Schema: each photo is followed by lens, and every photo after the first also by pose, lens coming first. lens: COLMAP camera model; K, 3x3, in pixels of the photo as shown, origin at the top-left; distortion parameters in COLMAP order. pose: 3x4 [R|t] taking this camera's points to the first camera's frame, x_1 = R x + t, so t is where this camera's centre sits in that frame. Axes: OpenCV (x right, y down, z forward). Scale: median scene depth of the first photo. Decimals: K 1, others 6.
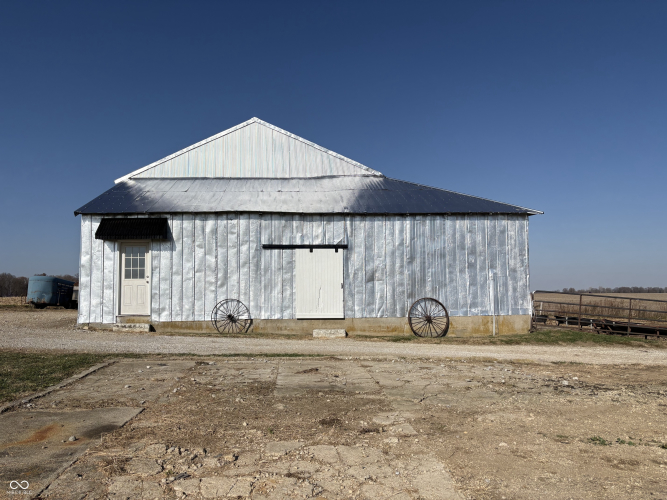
lens RADIAL K [[508.4, 0, 333.2], [0, 508.4, 249.9], [0, 0, 1]] dist [-0.005175, -0.003791]
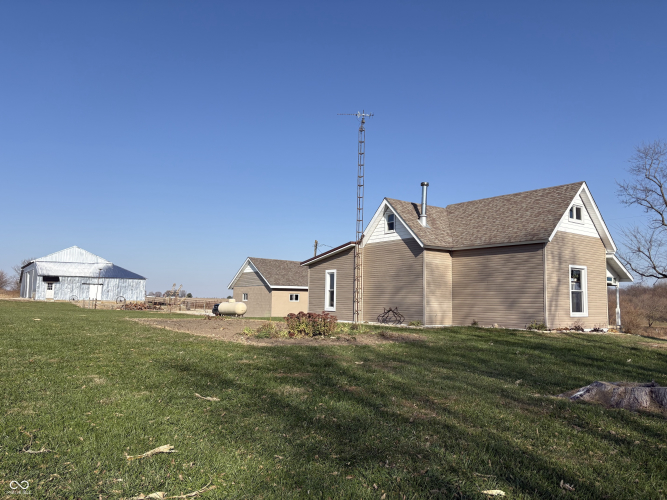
lens RADIAL K [[508.4, 0, 334.2], [0, 508.4, 250.1], [0, 0, 1]] dist [-0.005175, -0.003791]
pose [[0.863691, 0.069545, 0.499201, -0.477569], [-0.049508, 0.997351, -0.053286, -0.175306], [-0.501584, 0.021309, 0.864846, -4.005536]]
